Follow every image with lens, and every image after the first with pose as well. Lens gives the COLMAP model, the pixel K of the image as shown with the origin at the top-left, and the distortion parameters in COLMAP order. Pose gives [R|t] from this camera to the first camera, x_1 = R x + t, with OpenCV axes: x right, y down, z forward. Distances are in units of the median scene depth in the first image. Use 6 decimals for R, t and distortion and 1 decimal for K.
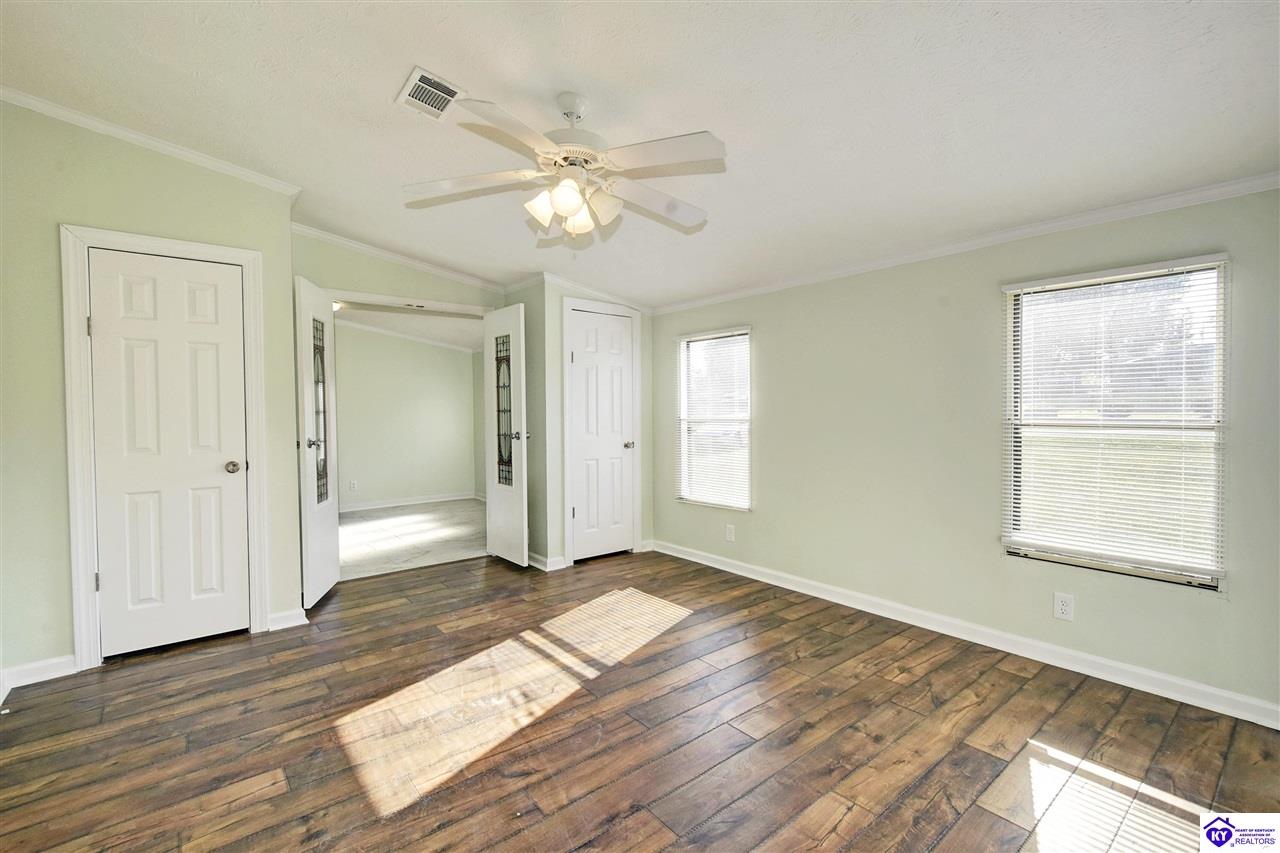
lens RADIAL K [[558.7, 0, 639.4], [0, 558.7, 417.9], [0, 0, 1]] dist [-0.001529, -0.000489]
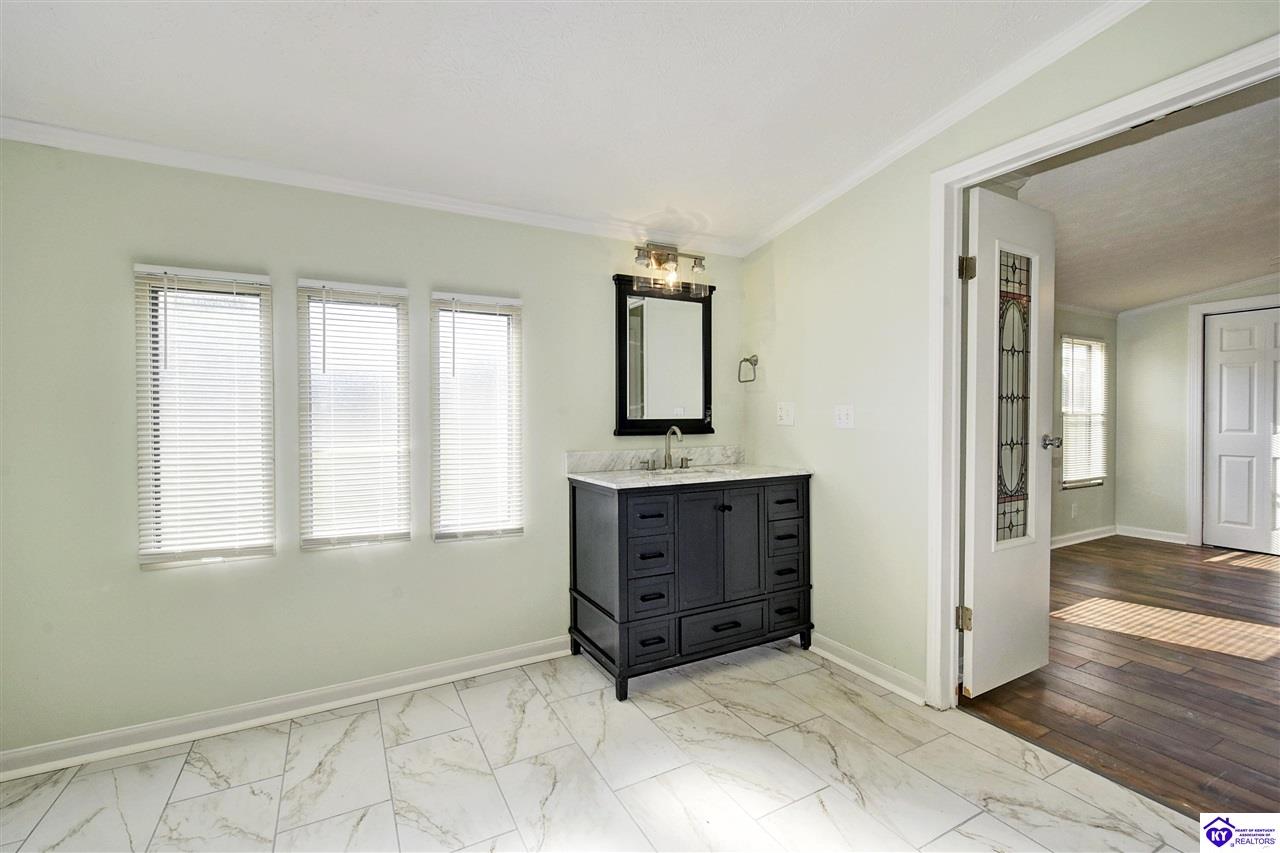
lens RADIAL K [[558.7, 0, 639.4], [0, 558.7, 417.9], [0, 0, 1]] dist [-0.001529, -0.000489]
pose [[0.178077, -0.000191, 0.984016, -0.817790], [0.014475, 0.999892, -0.002425, 0.002670], [-0.983910, 0.014675, 0.178061, 1.250501]]
